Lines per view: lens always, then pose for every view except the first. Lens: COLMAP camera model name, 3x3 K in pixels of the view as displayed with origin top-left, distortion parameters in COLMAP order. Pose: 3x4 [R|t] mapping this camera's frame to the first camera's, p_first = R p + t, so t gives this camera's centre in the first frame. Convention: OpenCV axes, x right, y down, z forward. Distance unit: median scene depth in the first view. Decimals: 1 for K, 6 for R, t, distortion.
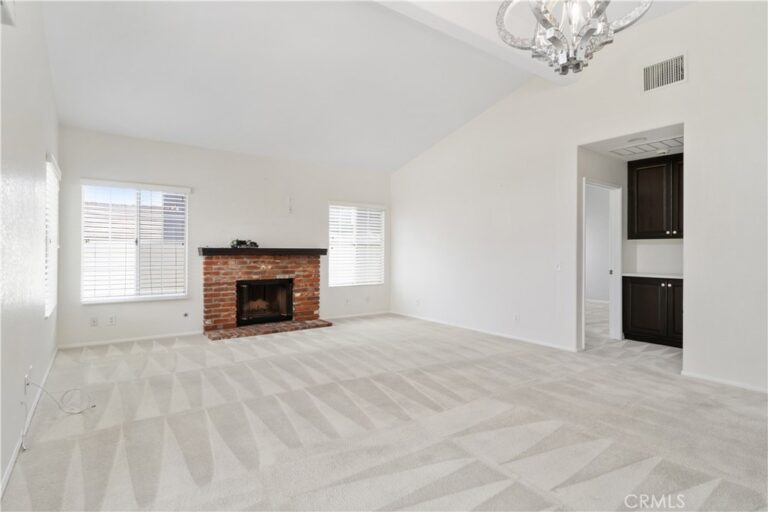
lens RADIAL K [[394.2, 0, 382.8], [0, 394.2, 249.0], [0, 0, 1]] dist [0.001259, 0.000853]
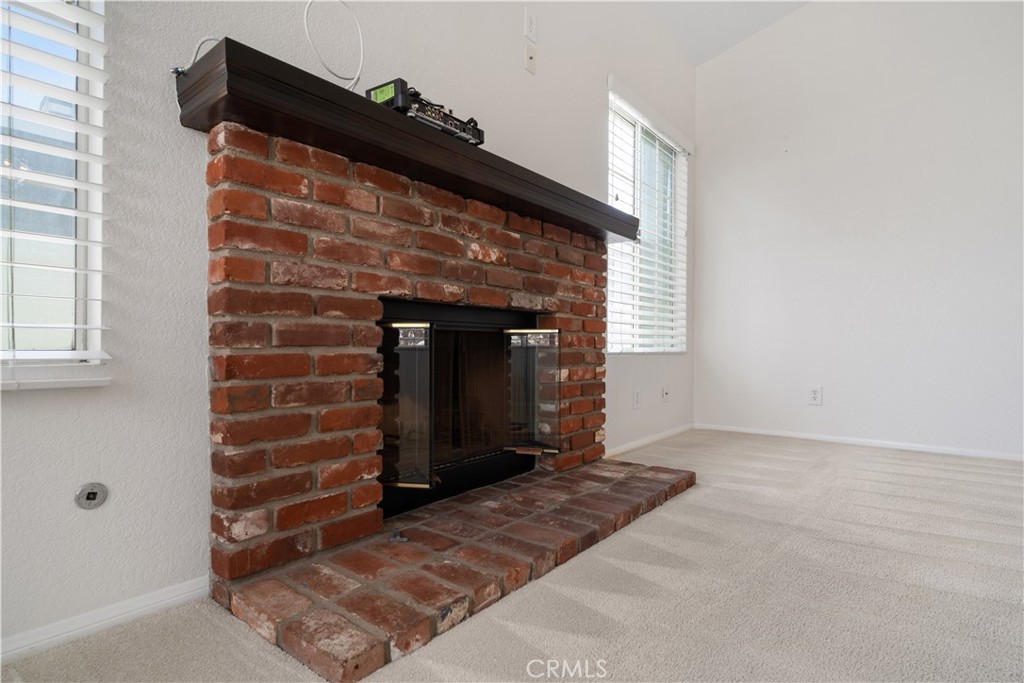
lens RADIAL K [[525.6, 0, 512.0], [0, 525.6, 347.0], [0, 0, 1]] dist [0.001259, 0.000853]
pose [[0.962378, 0.006061, 0.271646, -0.385147], [-0.010310, 0.999846, 0.014217, 0.102537], [-0.271518, -0.016483, 0.962292, 0.737362]]
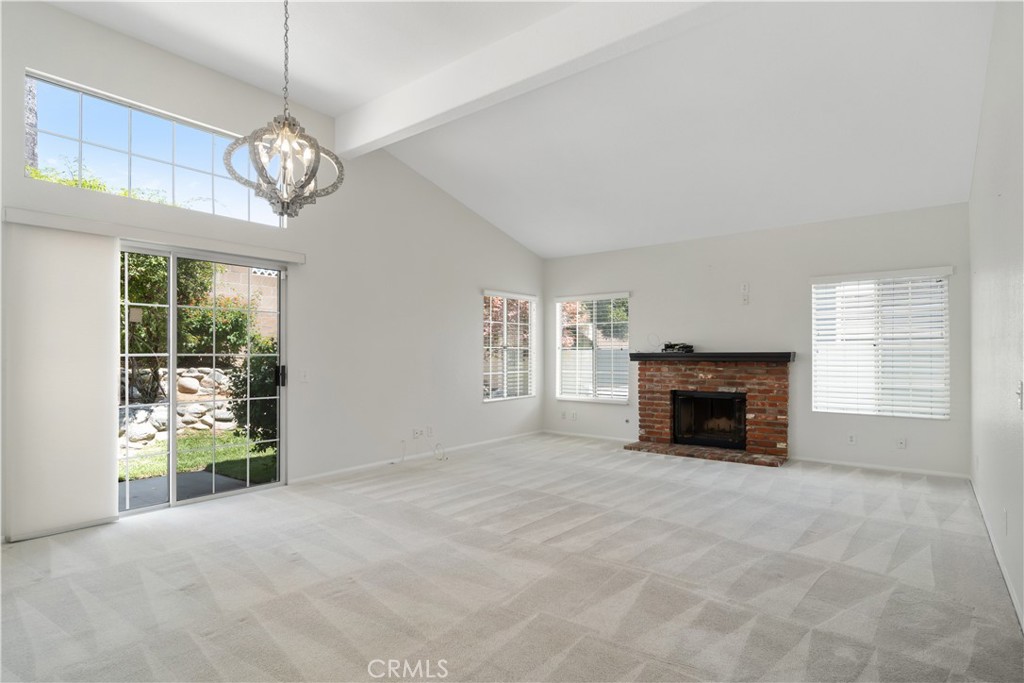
lens RADIAL K [[525.6, 0, 506.6], [0, 525.6, 348.5], [0, 0, 1]] dist [0.001259, 0.000853]
pose [[0.265721, -0.016089, -0.963916, 0.666396], [0.008949, 0.999859, -0.014222, 0.001202], [0.964008, -0.004847, 0.265828, 0.345539]]
